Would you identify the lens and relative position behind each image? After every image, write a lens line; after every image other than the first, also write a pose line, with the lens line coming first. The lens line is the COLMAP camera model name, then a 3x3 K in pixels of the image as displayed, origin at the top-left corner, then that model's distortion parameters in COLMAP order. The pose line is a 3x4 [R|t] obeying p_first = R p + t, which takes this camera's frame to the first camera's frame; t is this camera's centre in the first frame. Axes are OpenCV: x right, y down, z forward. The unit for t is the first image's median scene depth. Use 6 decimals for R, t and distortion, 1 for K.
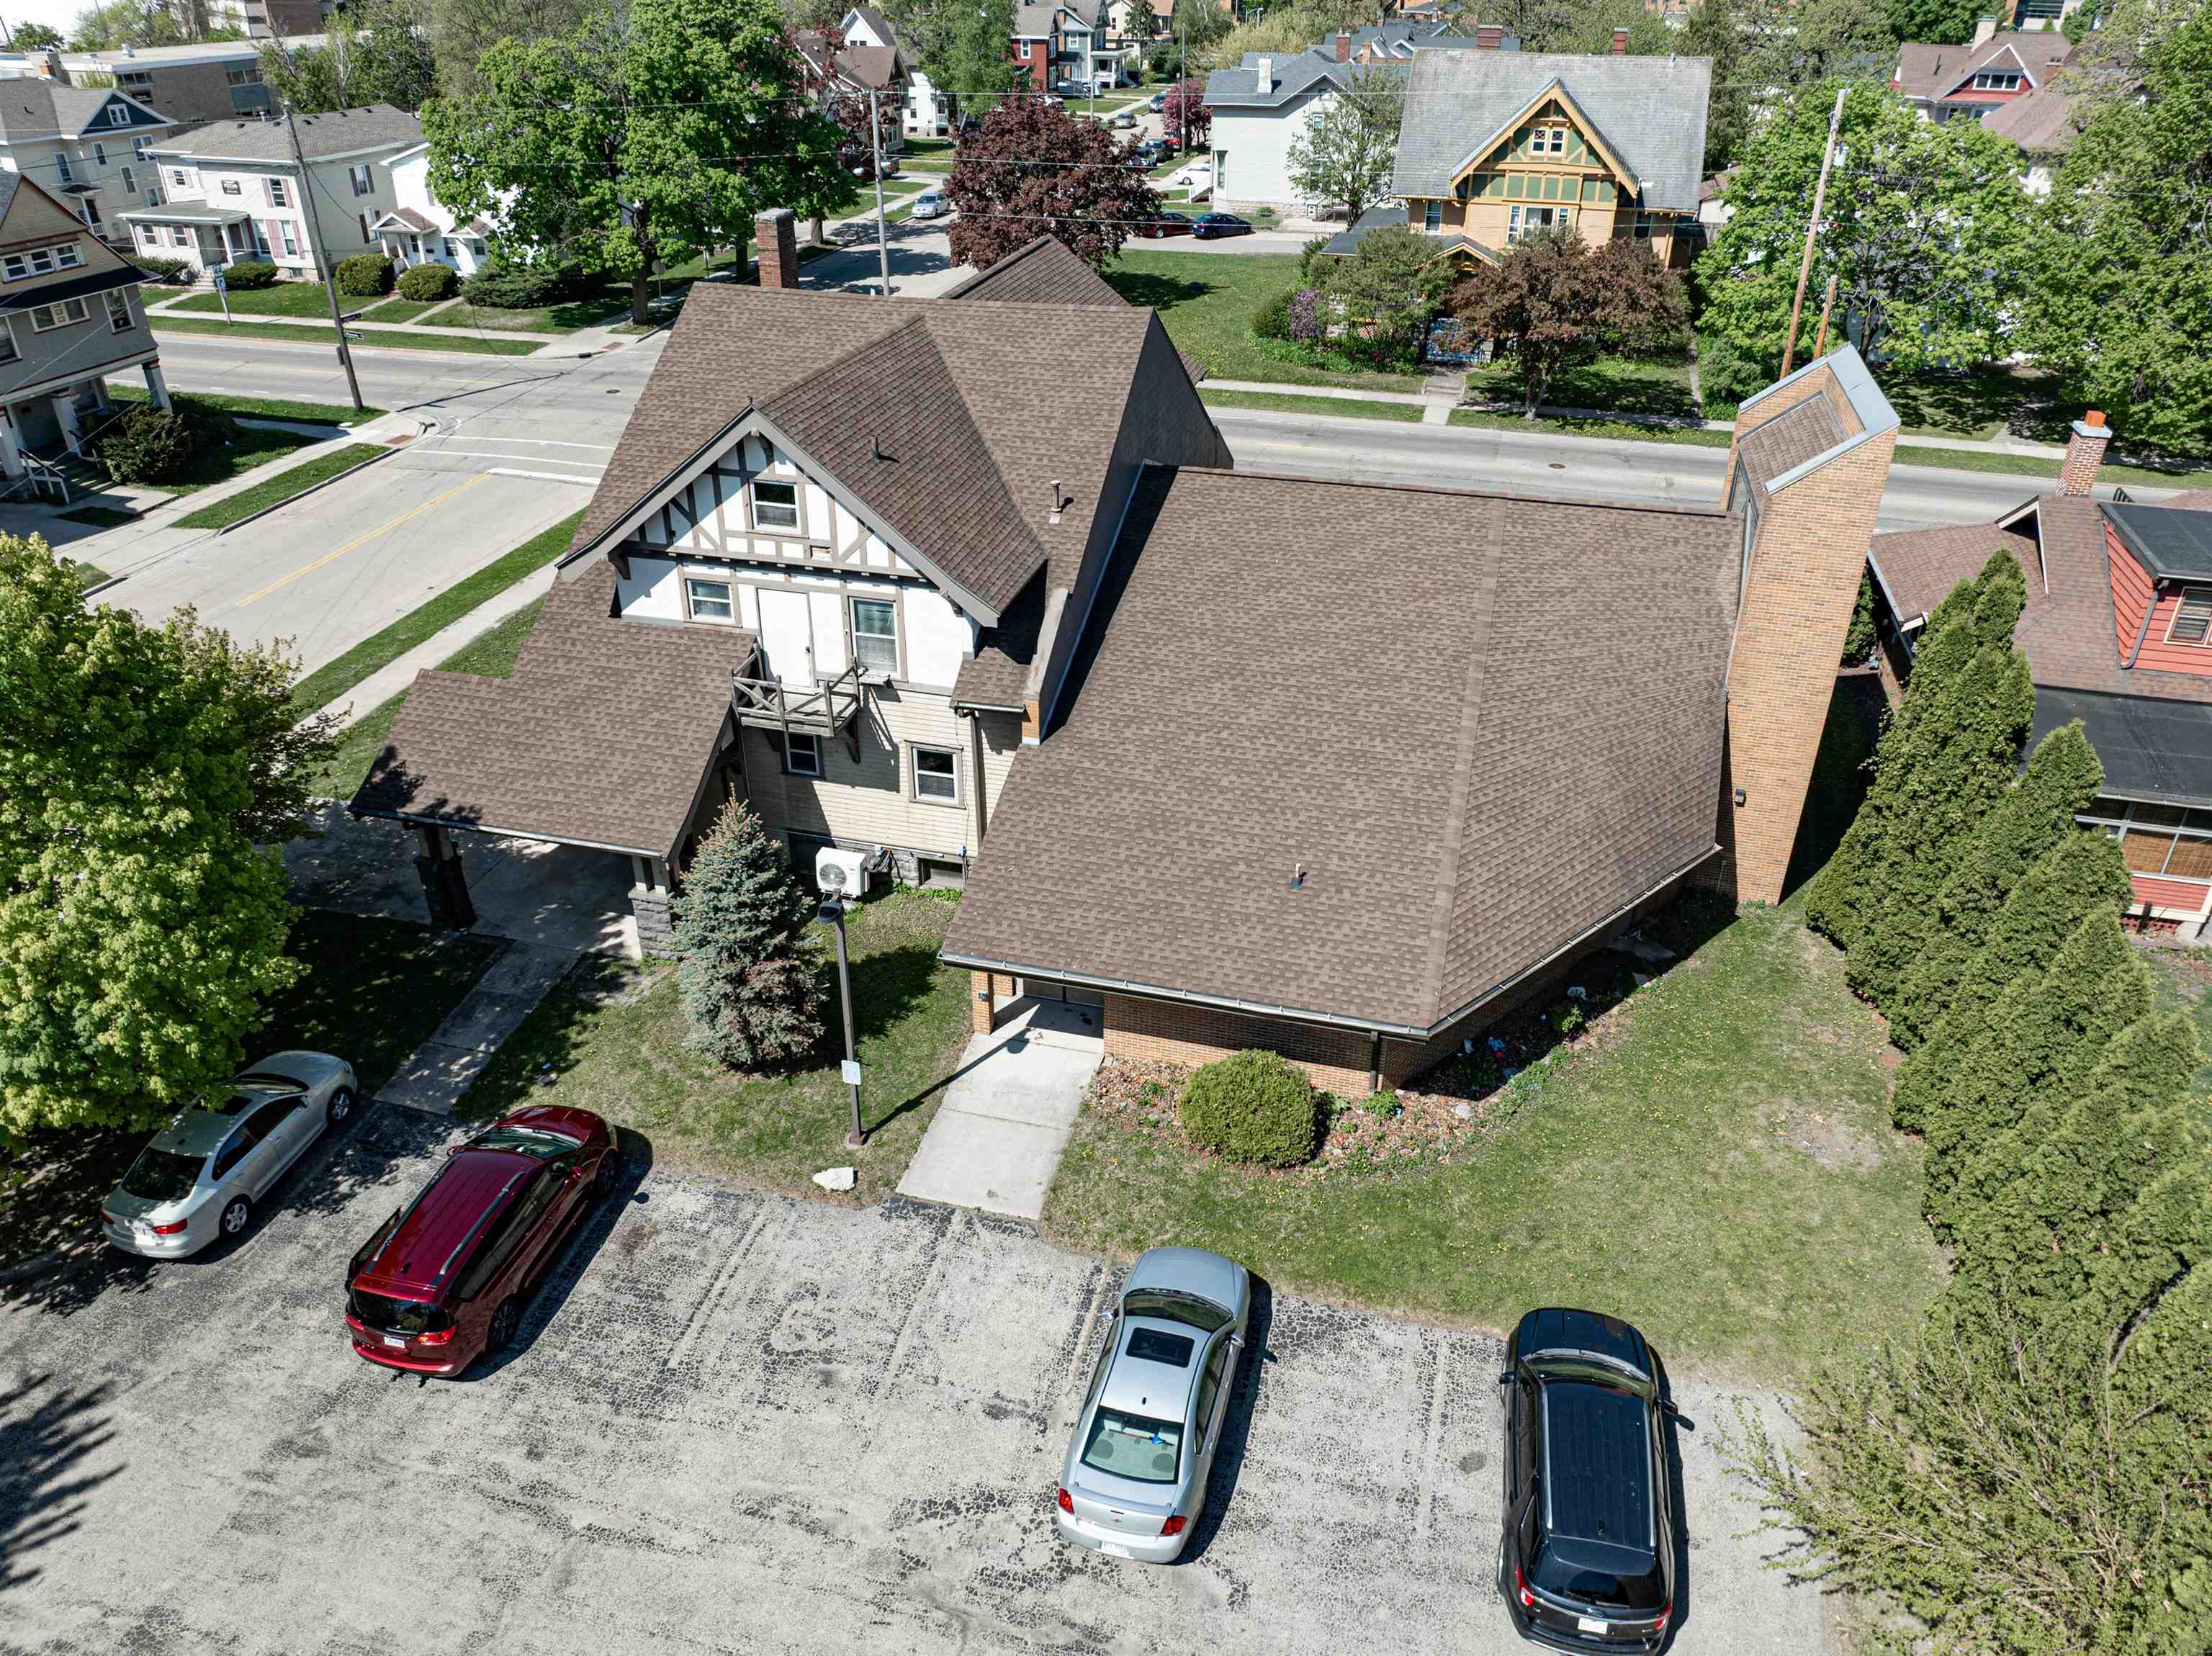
lens RADIAL K [[1578.7, 0, 1105.0], [0, 1578.7, 811.9], [0, 0, 1]] dist [-0.030178, -0.008618]
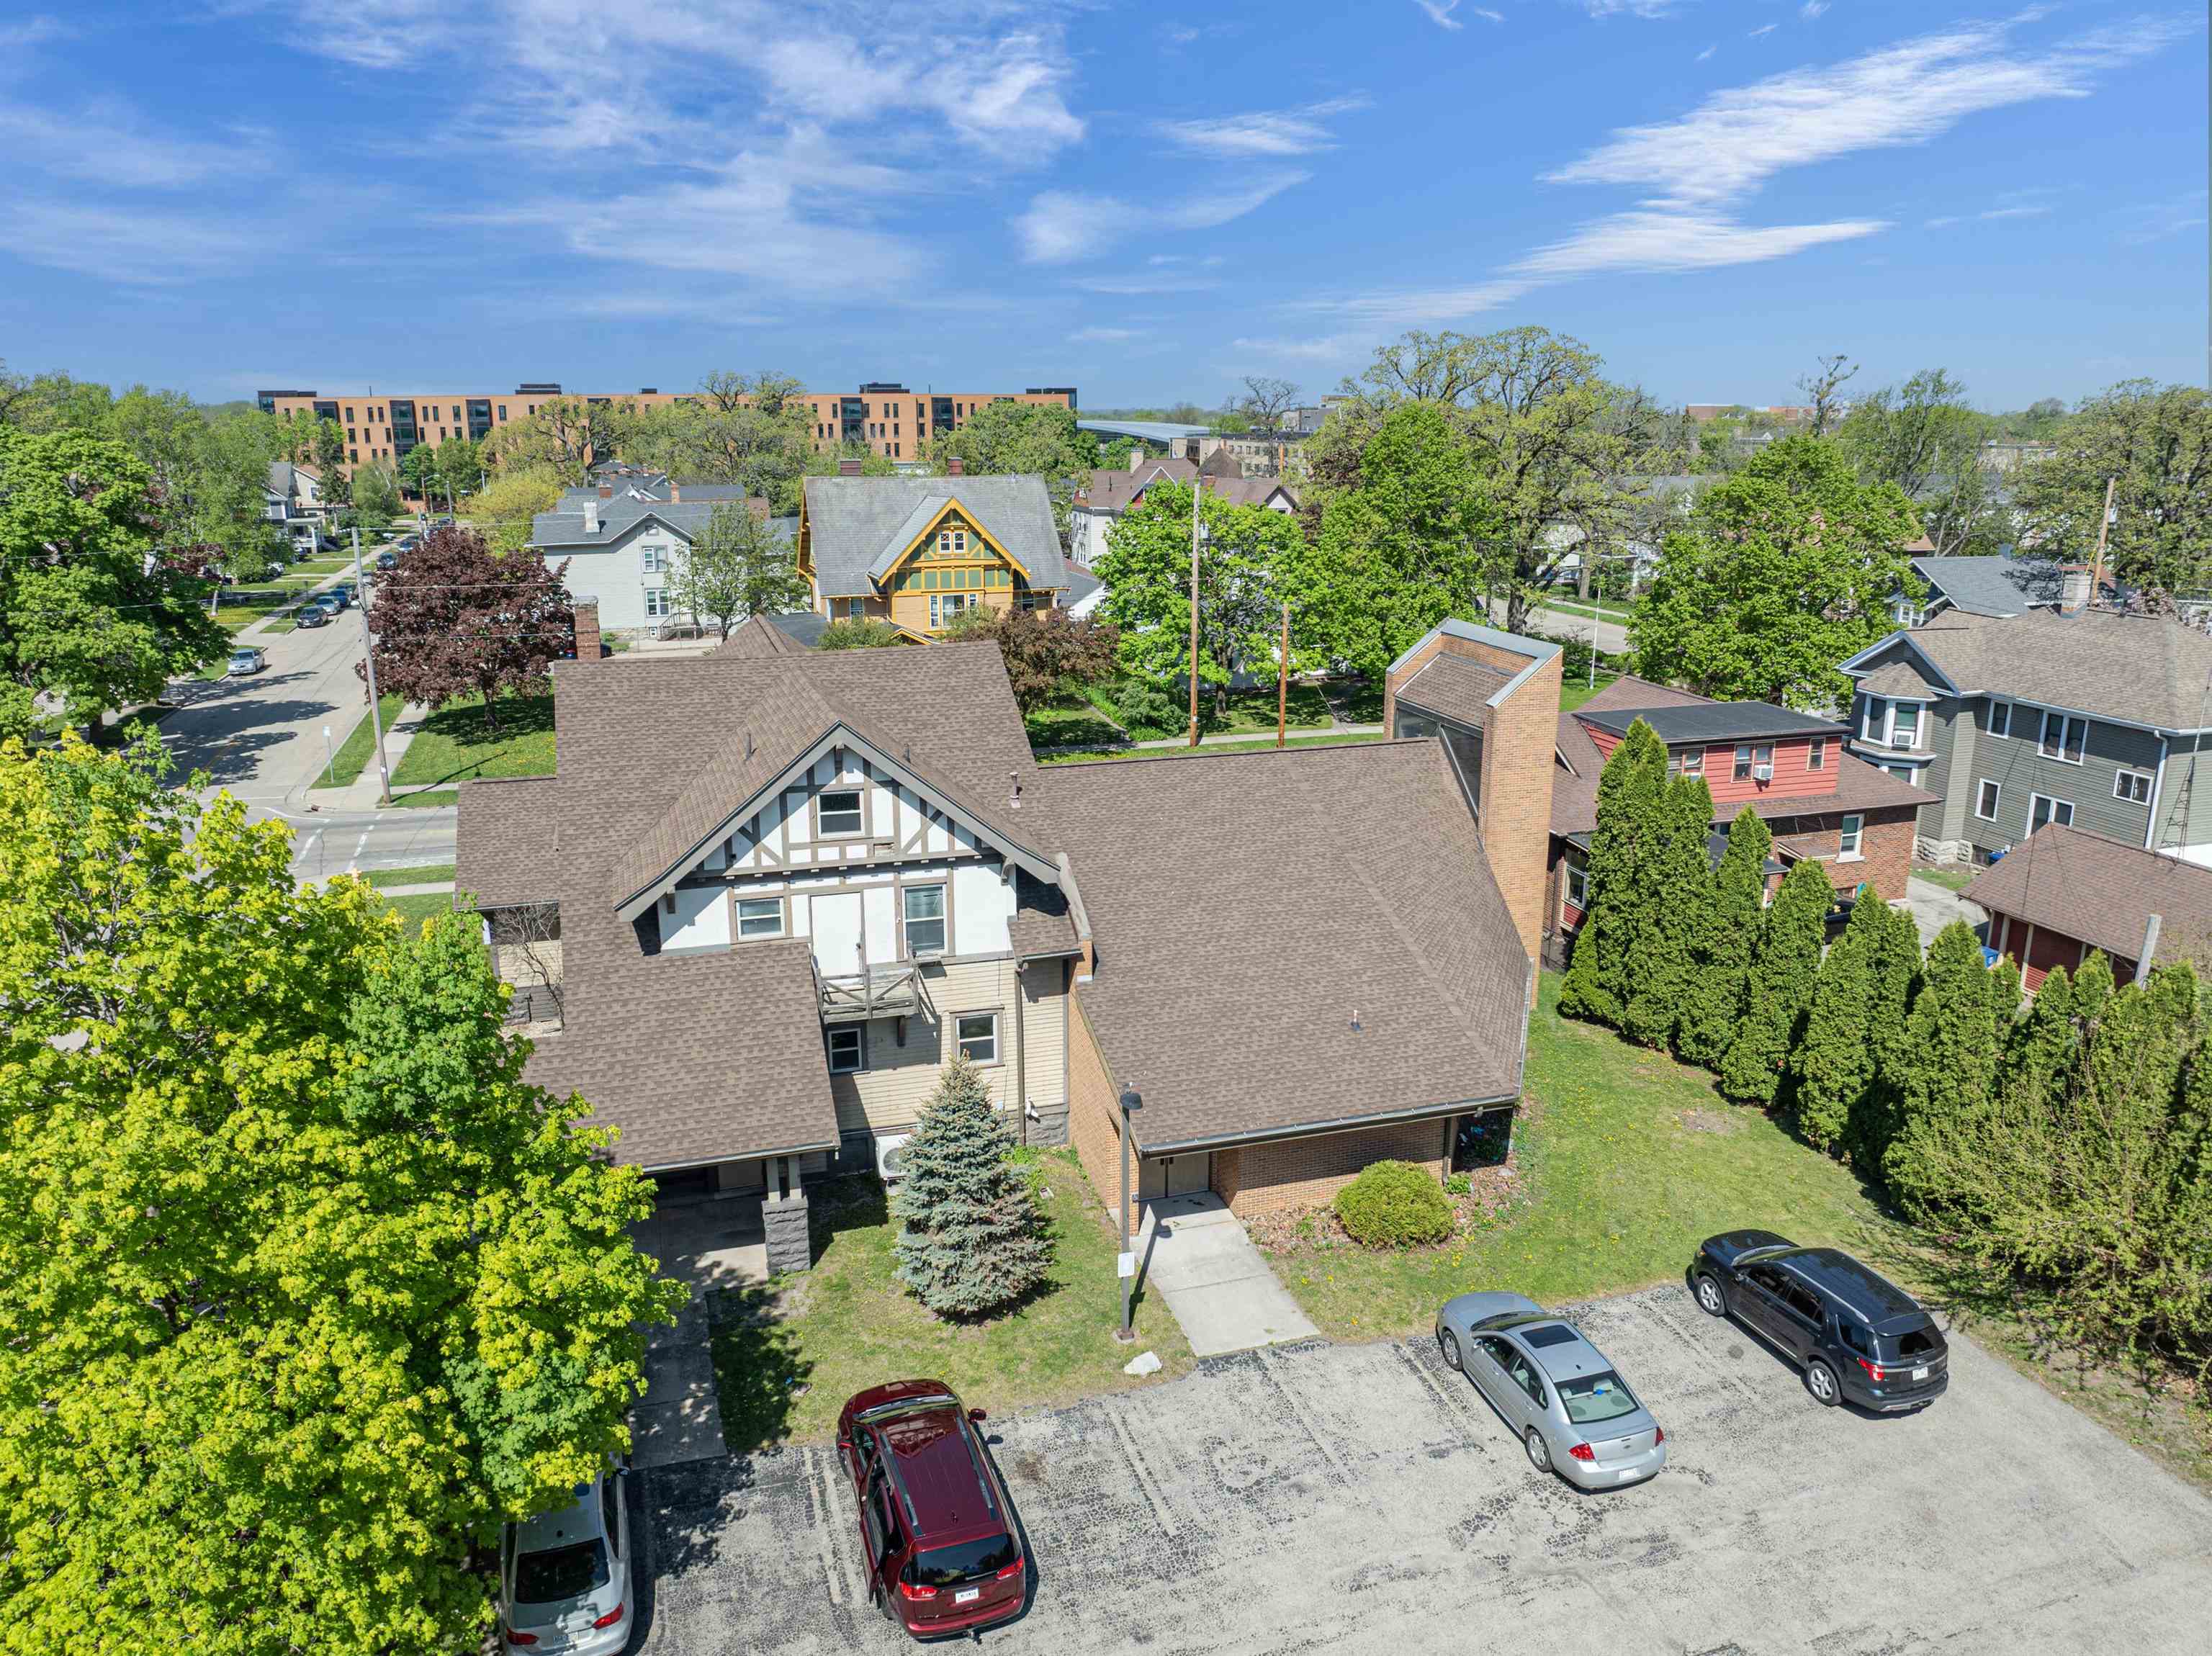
lens RADIAL K [[1578.7, 0, 1105.0], [0, 1578.7, 811.9], [0, 0, 1]] dist [-0.030178, -0.008618]
pose [[0.847725, -0.135749, 0.512771, -0.602802], [0.265991, 0.945161, -0.189525, 0.061511], [-0.458923, 0.297058, 0.837345, -0.007933]]
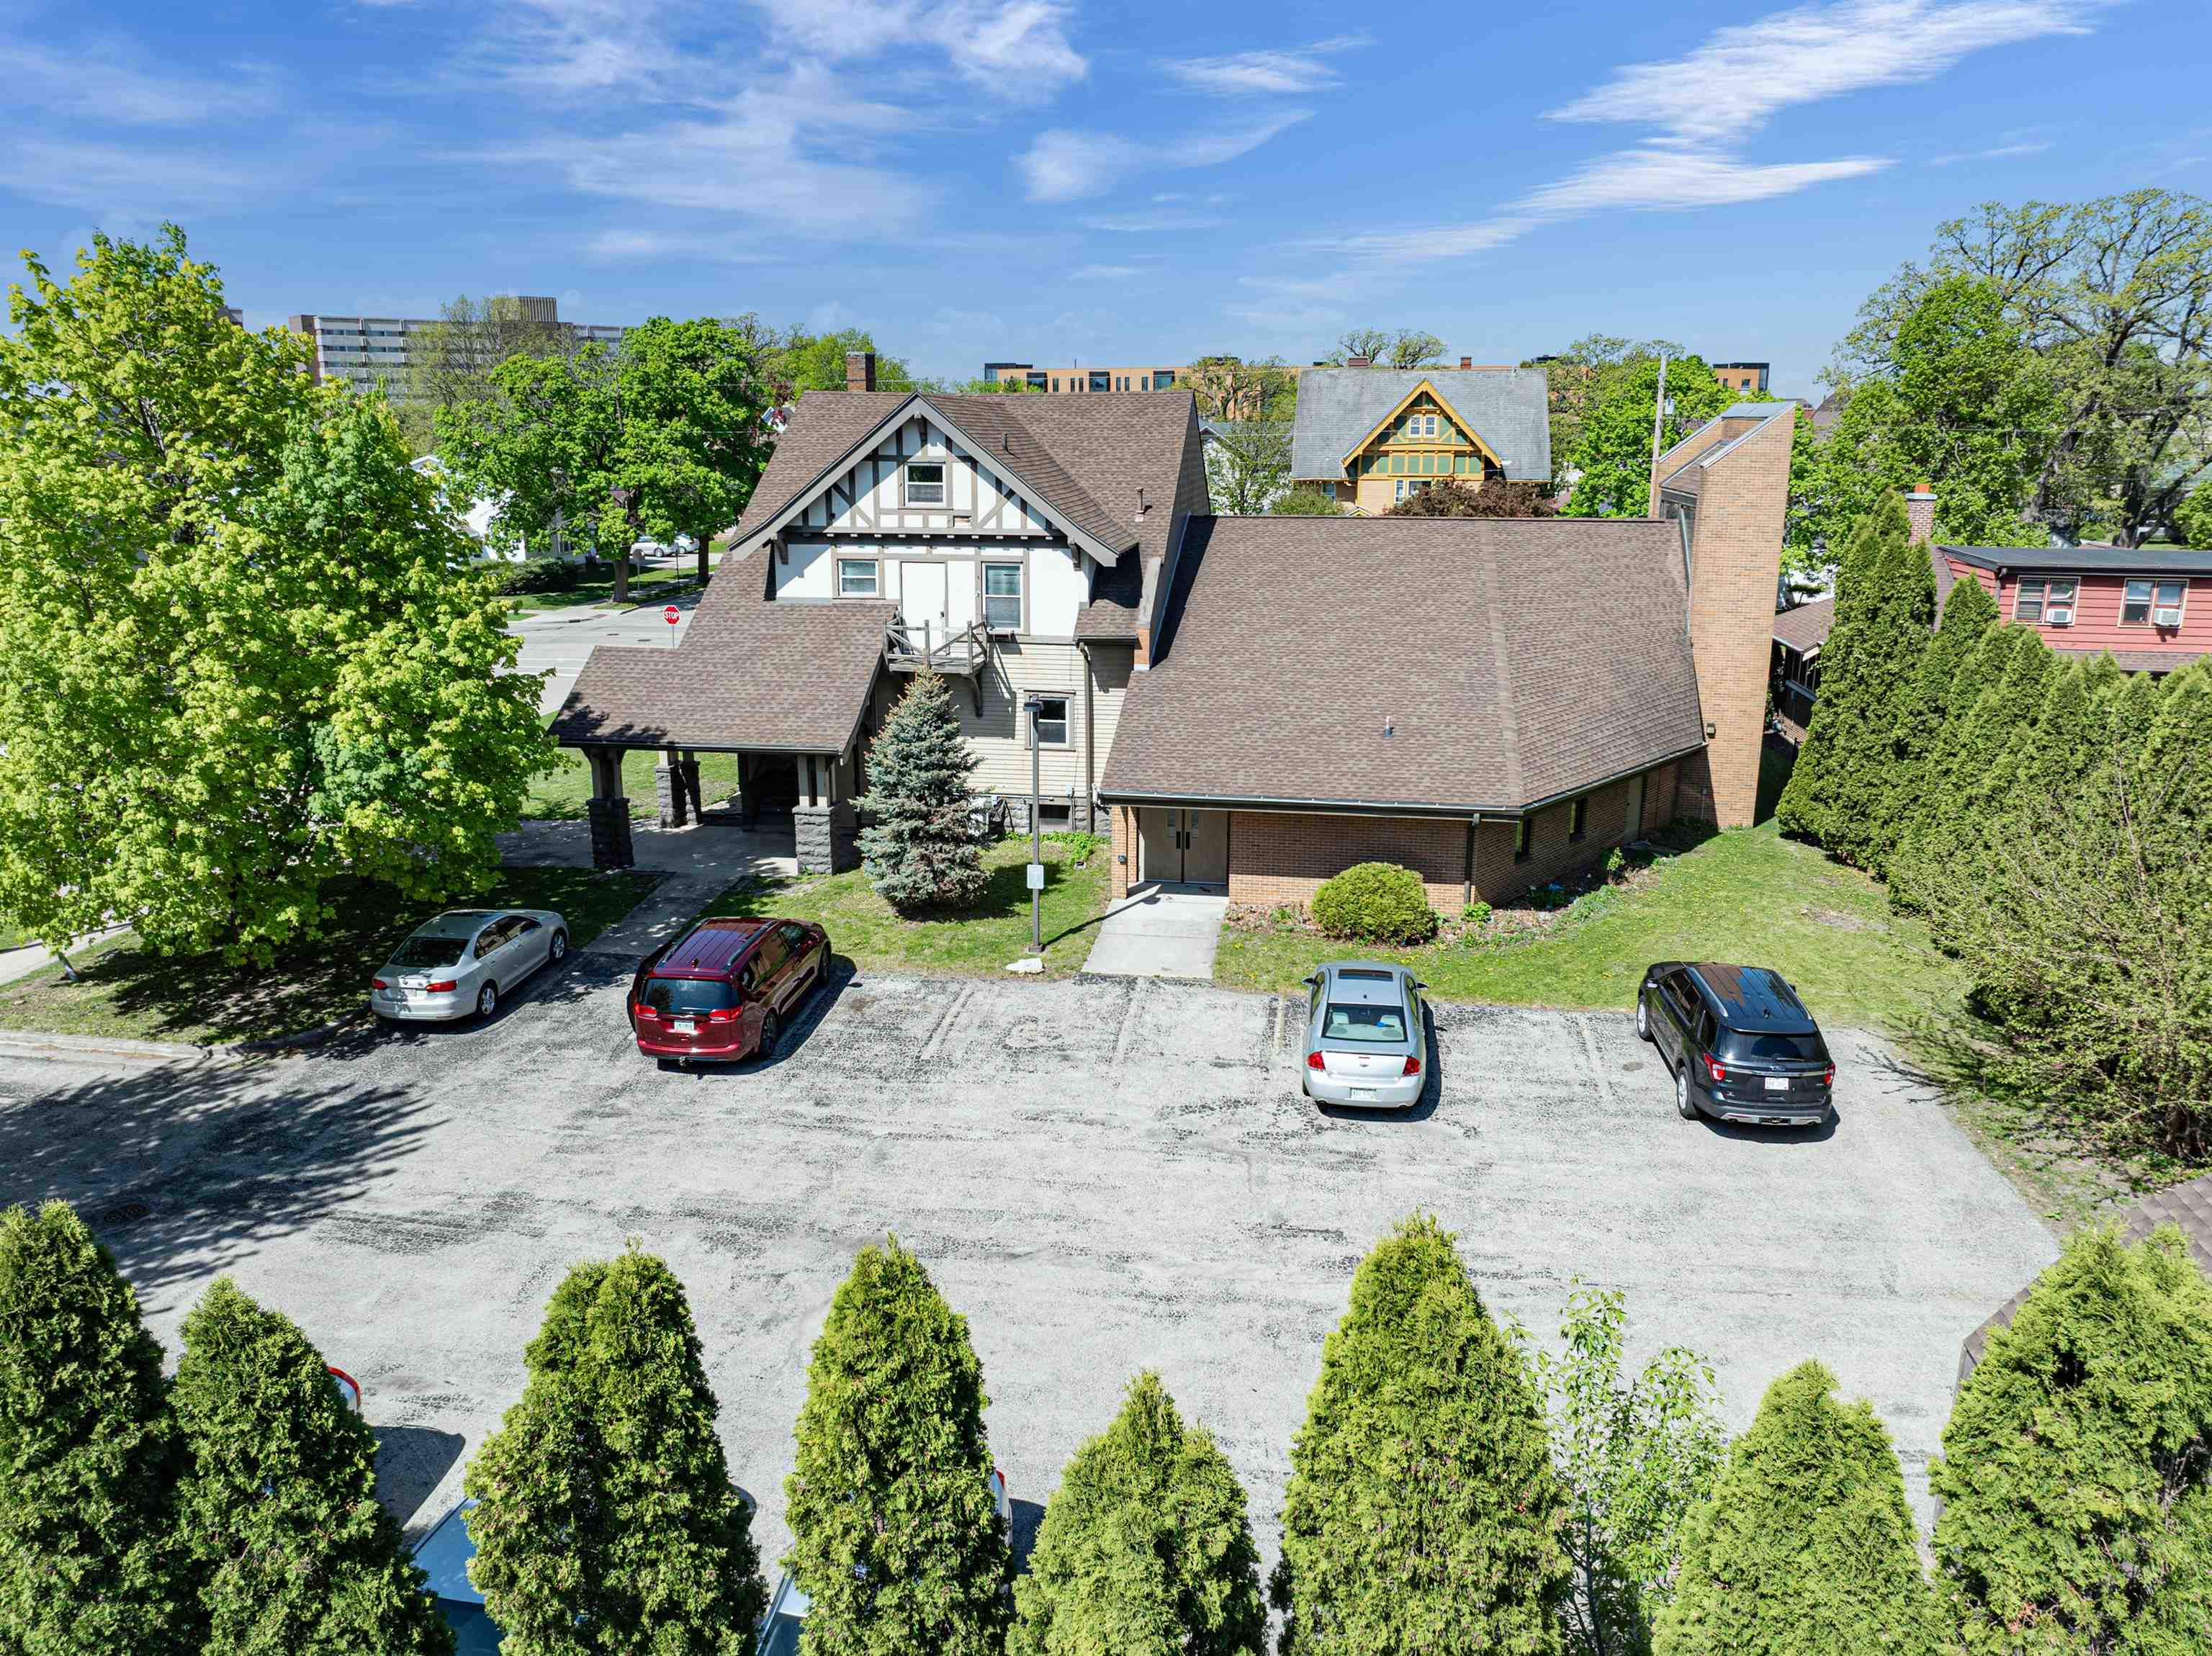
lens RADIAL K [[1578.7, 0, 1105.0], [0, 1578.7, 811.9], [0, 0, 1]] dist [-0.030178, -0.008618]
pose [[0.994630, -0.025621, 0.100276, -0.194924], [0.051928, 0.961637, -0.269365, 0.375755], [-0.089528, 0.273126, 0.957803, -0.107663]]
